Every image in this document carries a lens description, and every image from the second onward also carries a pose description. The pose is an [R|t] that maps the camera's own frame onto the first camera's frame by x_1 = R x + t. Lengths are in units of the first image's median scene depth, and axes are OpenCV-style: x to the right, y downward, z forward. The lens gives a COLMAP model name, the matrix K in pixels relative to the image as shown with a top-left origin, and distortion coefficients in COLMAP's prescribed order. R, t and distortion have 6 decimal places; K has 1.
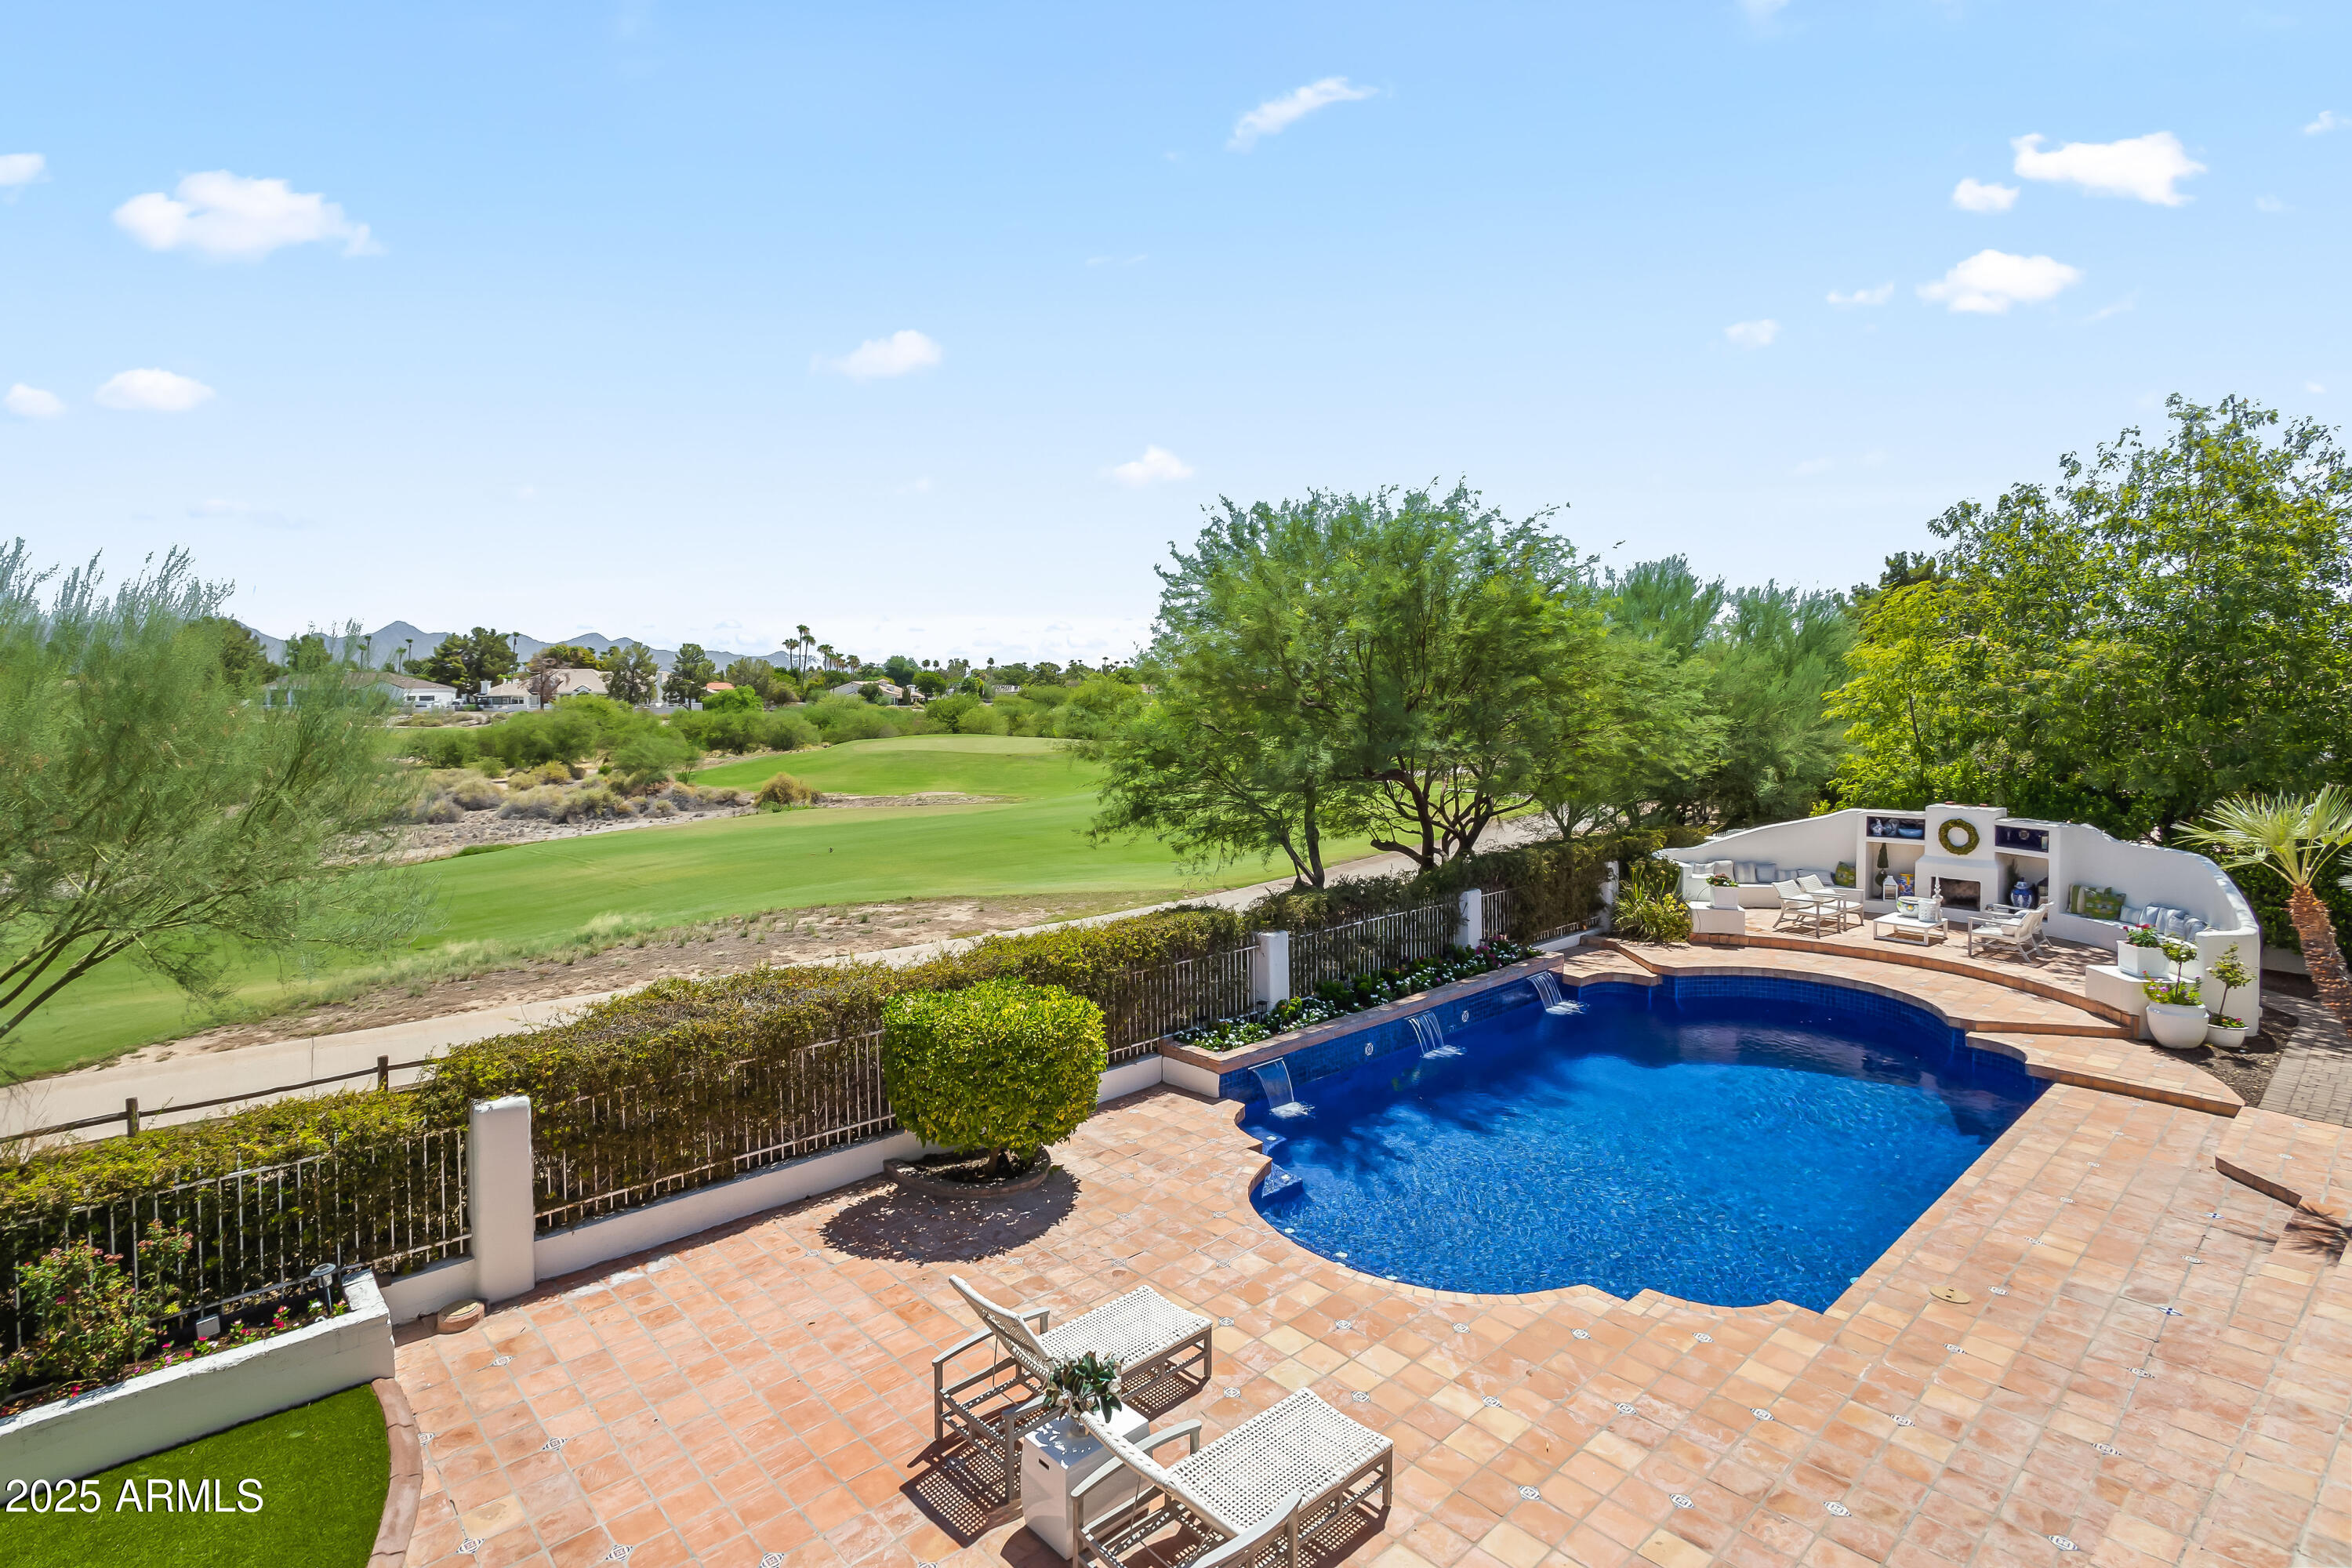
lens RADIAL K [[1084.9, 0, 1125.6], [0, 1084.9, 733.3], [0, 0, 1]] dist [0.003435, -0.000865]
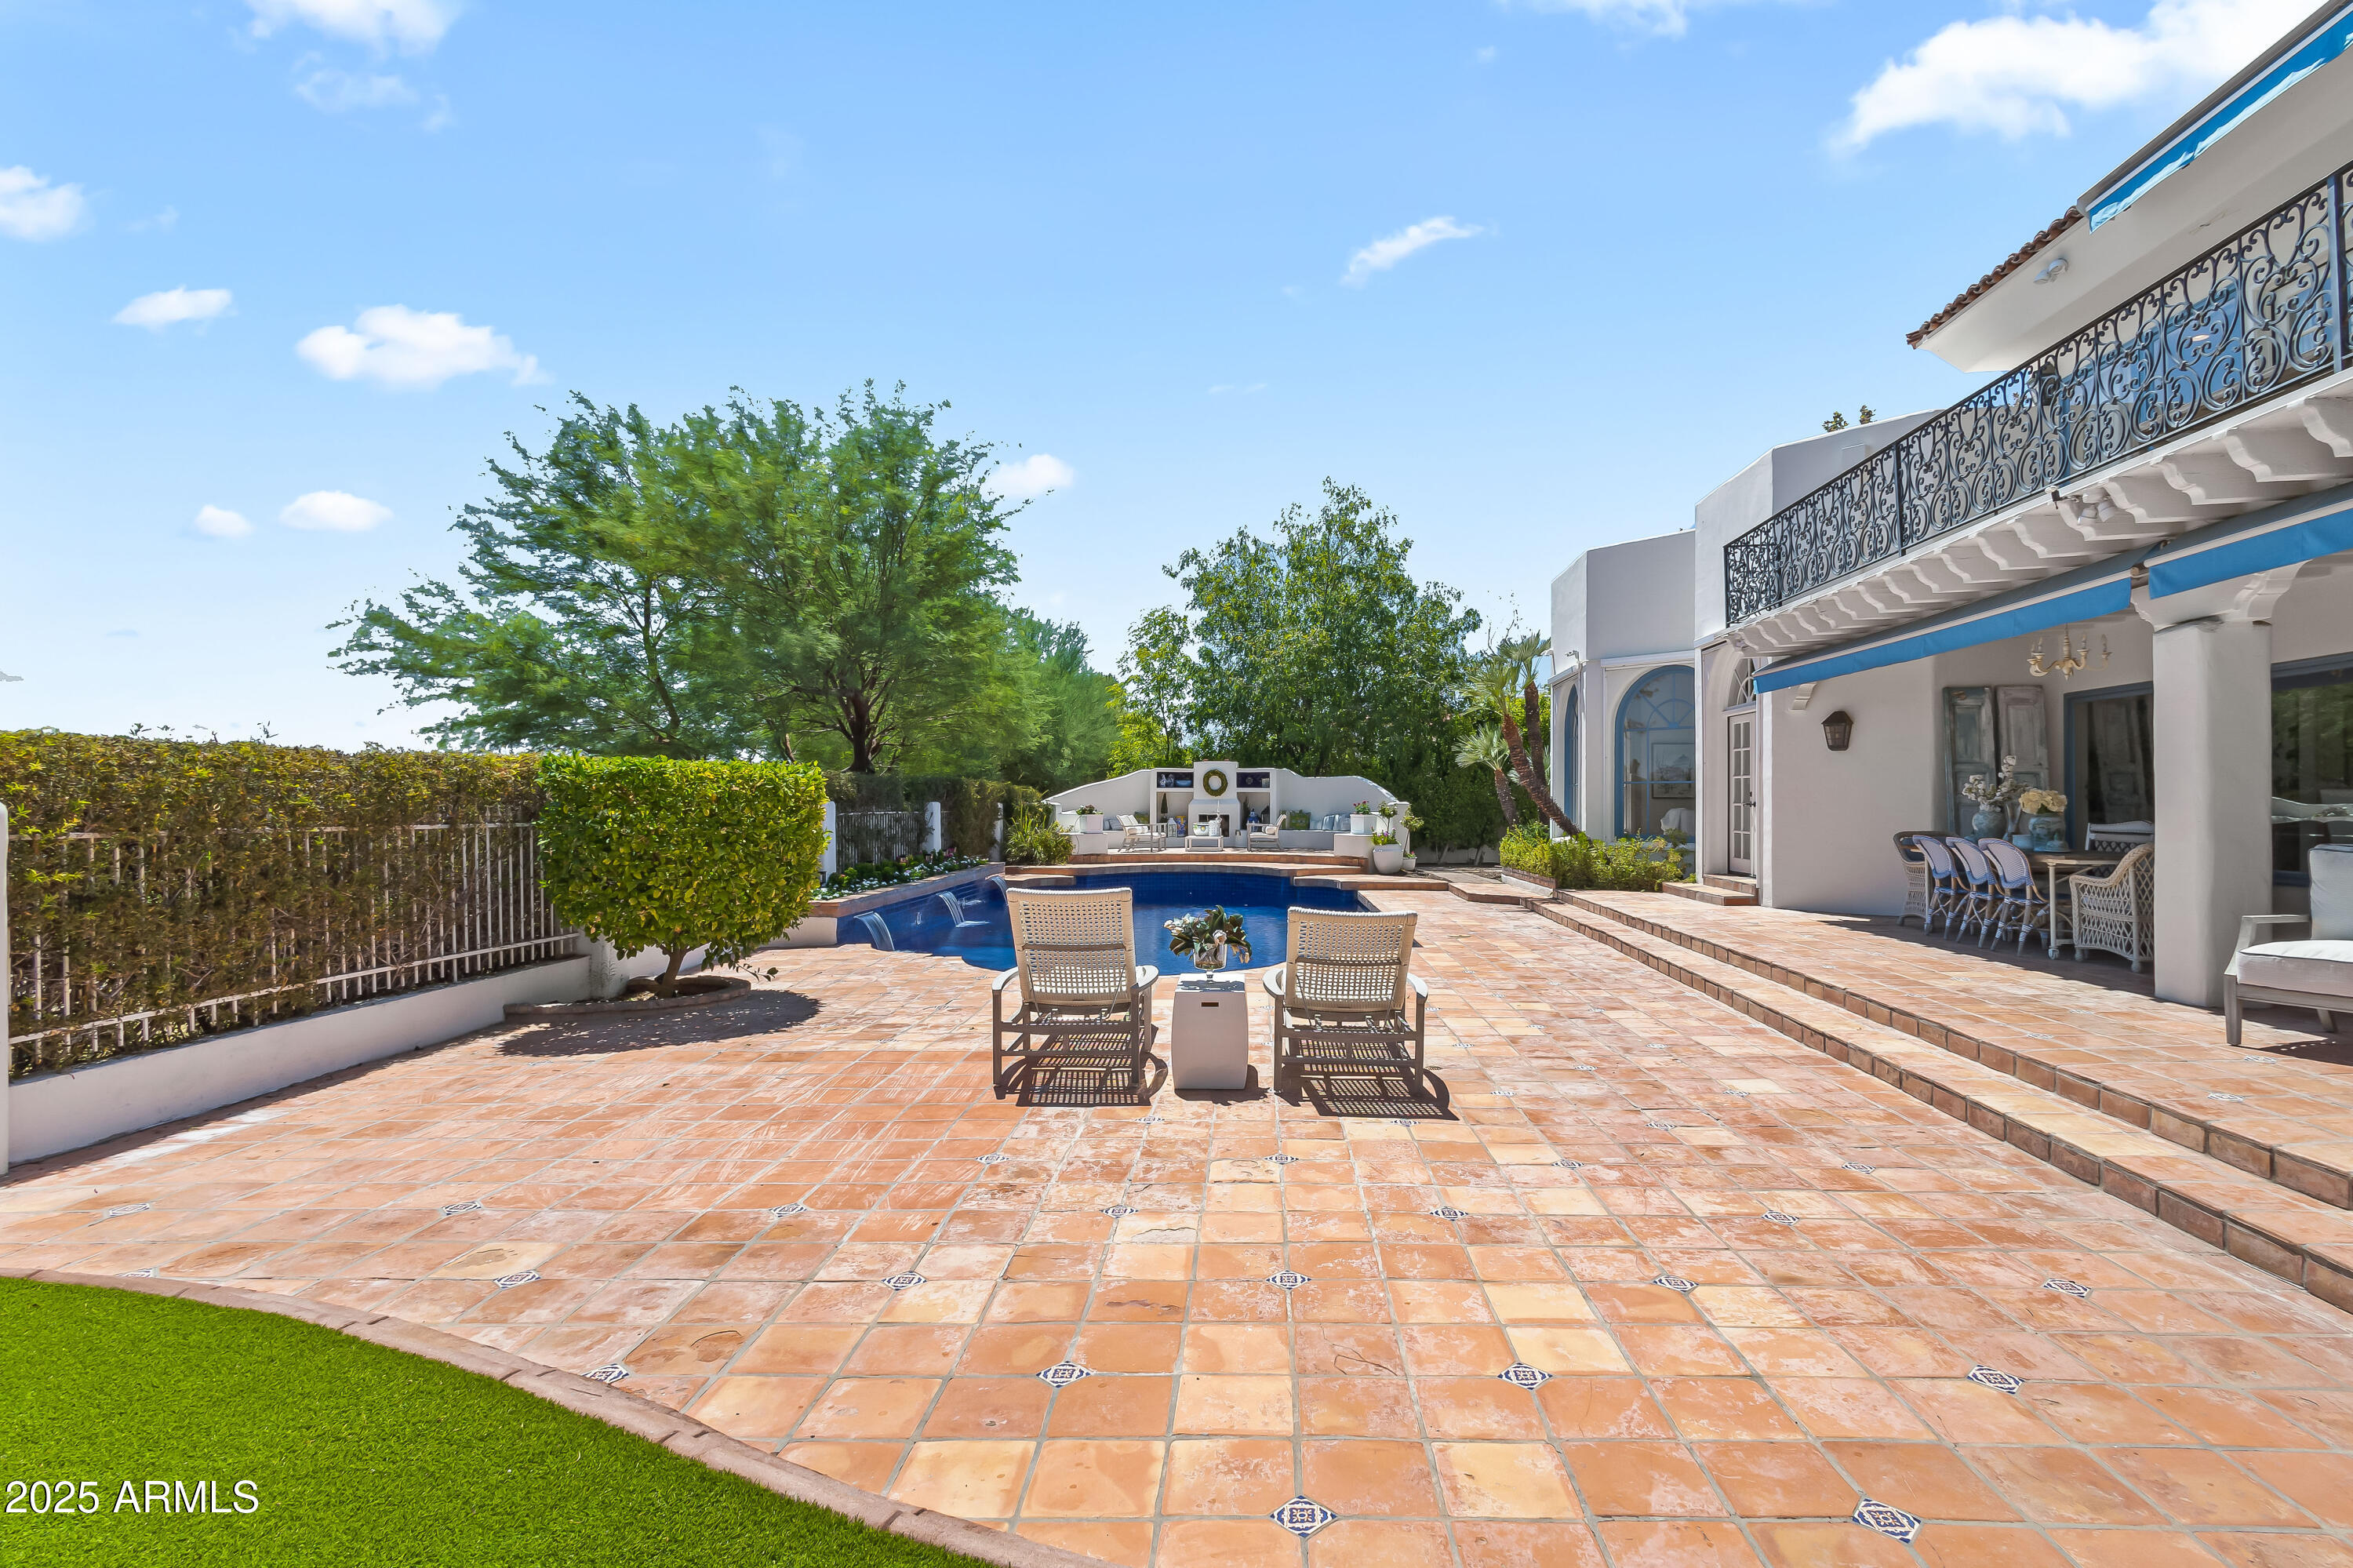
lens RADIAL K [[1085.4, 0, 1186.6], [0, 1085.4, 778.9], [0, 0, 1]] dist [0.003435, -0.000865]
pose [[0.696050, 0.019192, 0.717737, -0.294720], [0.014617, 0.999057, -0.040890, 0.197481], [-0.717844, 0.038952, 0.695113, 0.133516]]
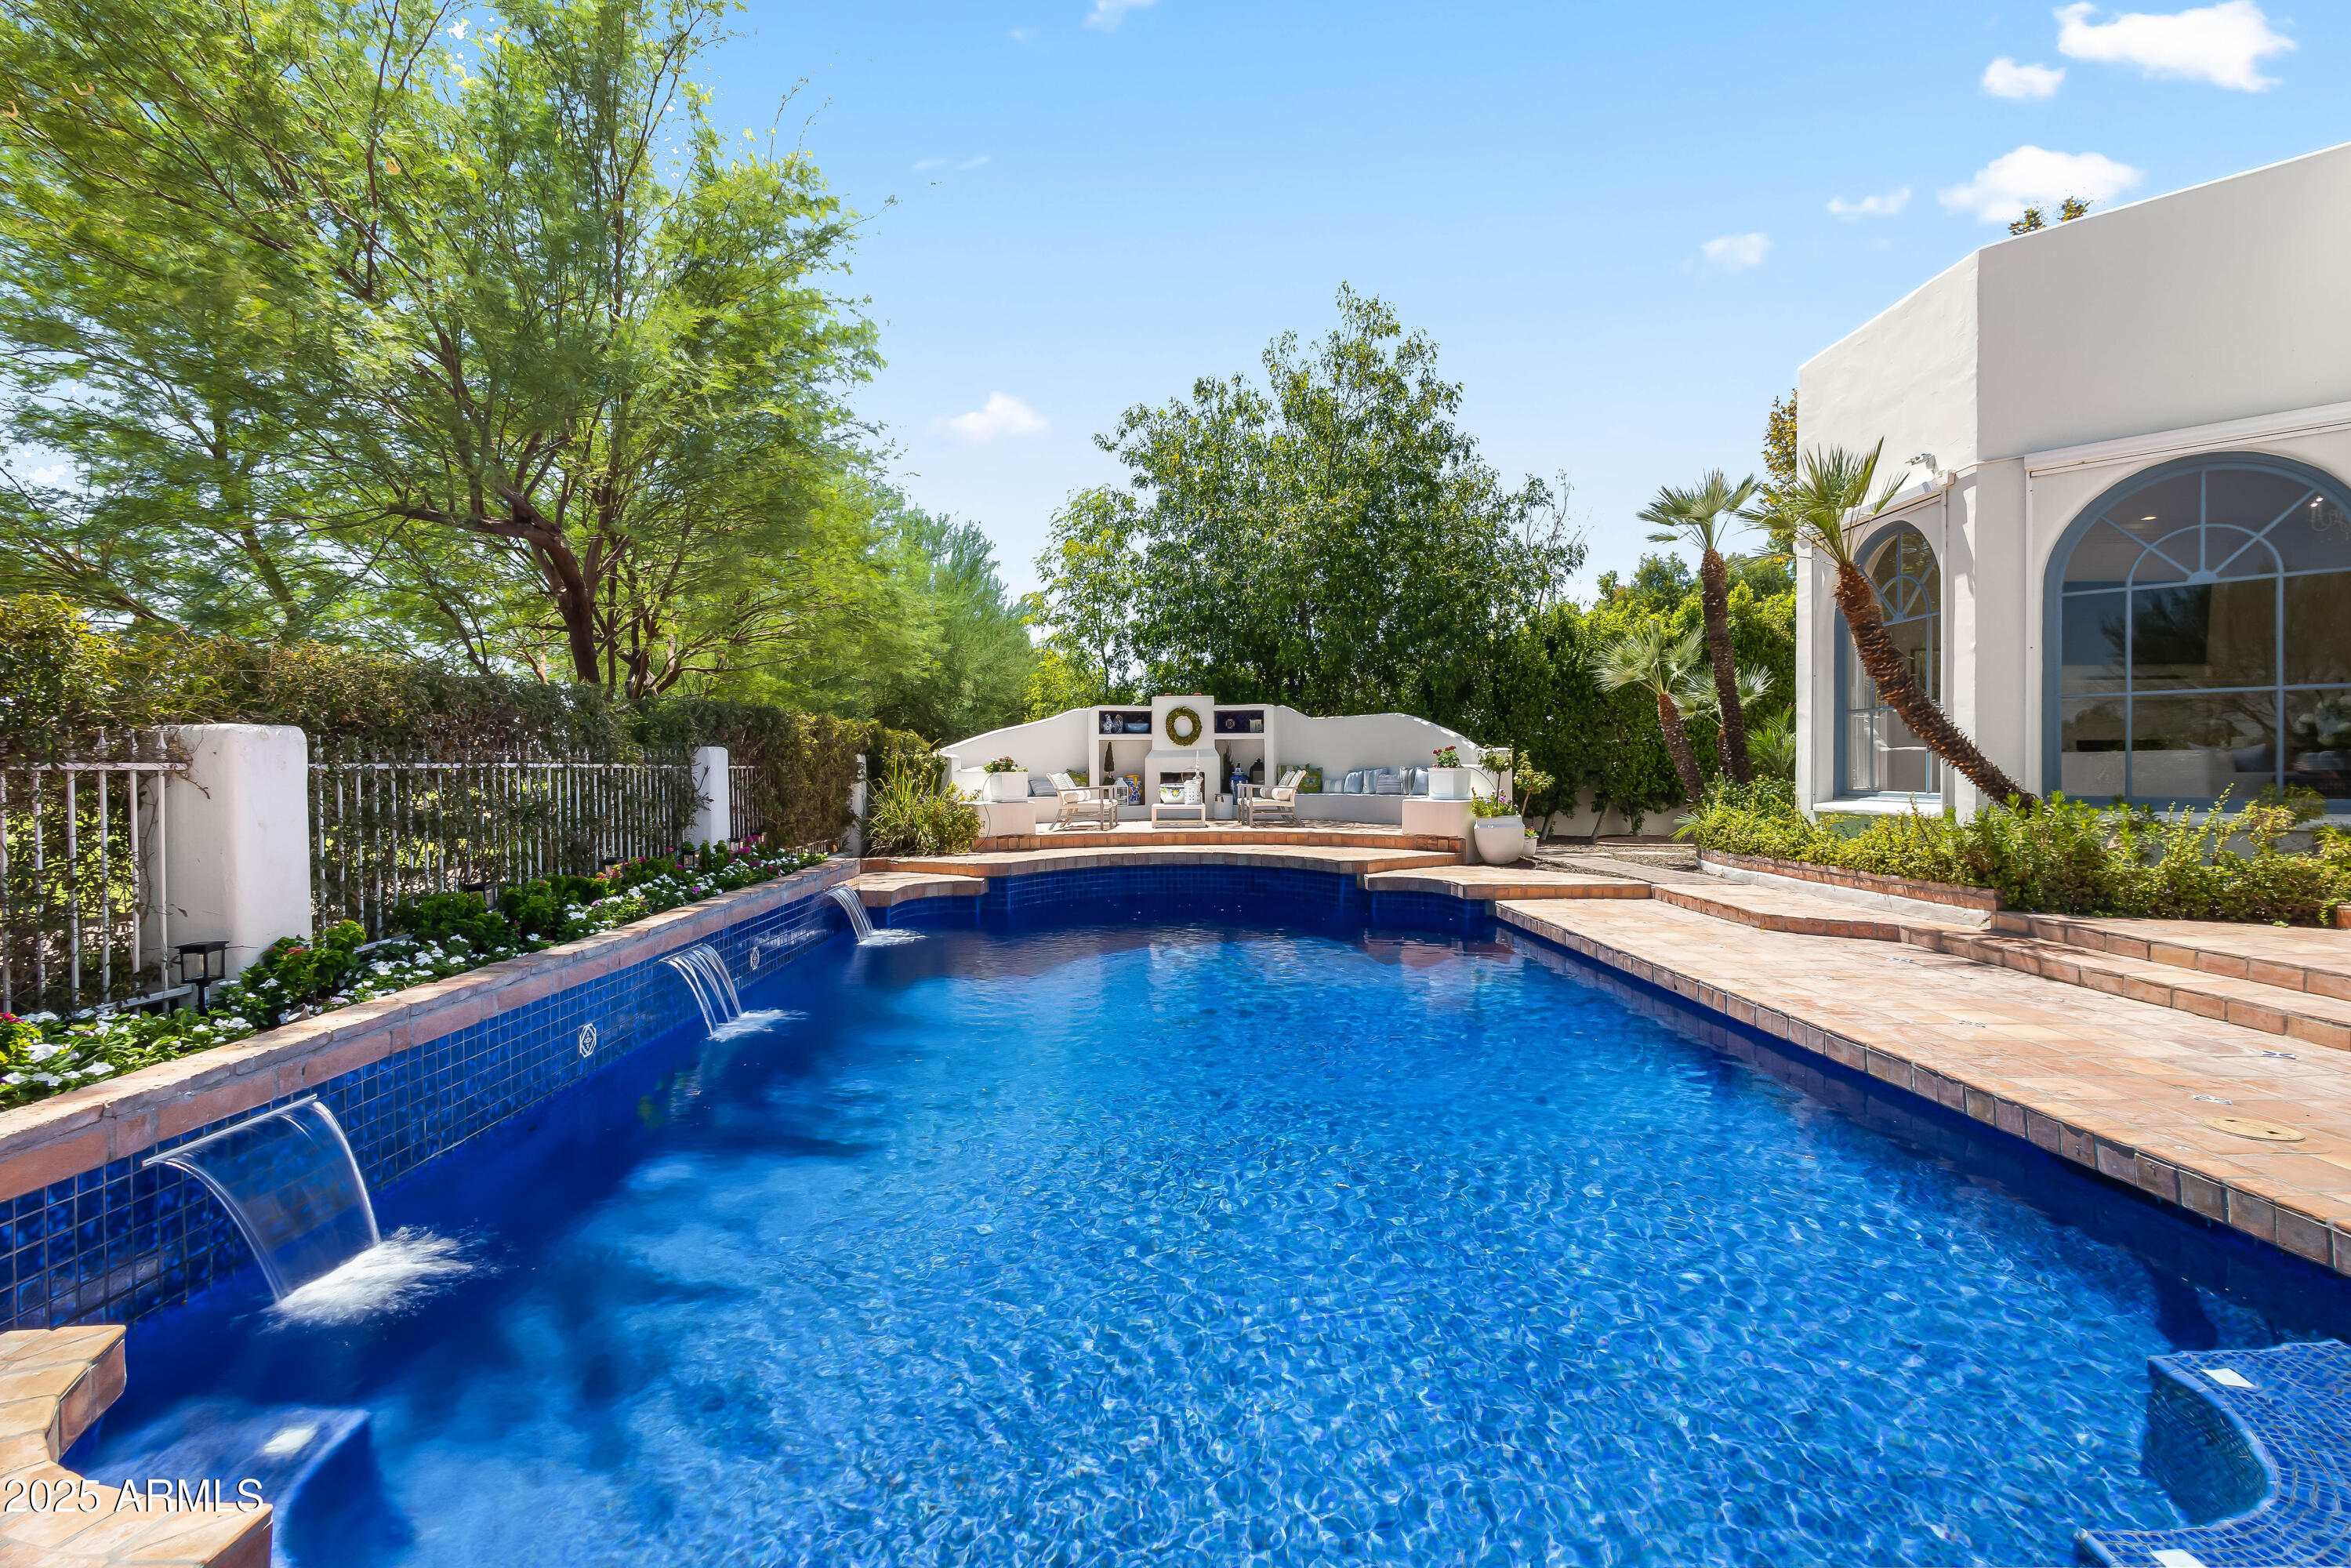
lens RADIAL K [[1084.5, 0, 1160.6], [0, 1084.5, 759.2], [0, 0, 1]] dist [0.003435, -0.000865]
pose [[0.644541, 0.001810, 0.764568, 0.064268], [0.024129, 0.999451, -0.022708, 0.196661], [-0.764189, 0.033084, 0.644143, 0.575061]]
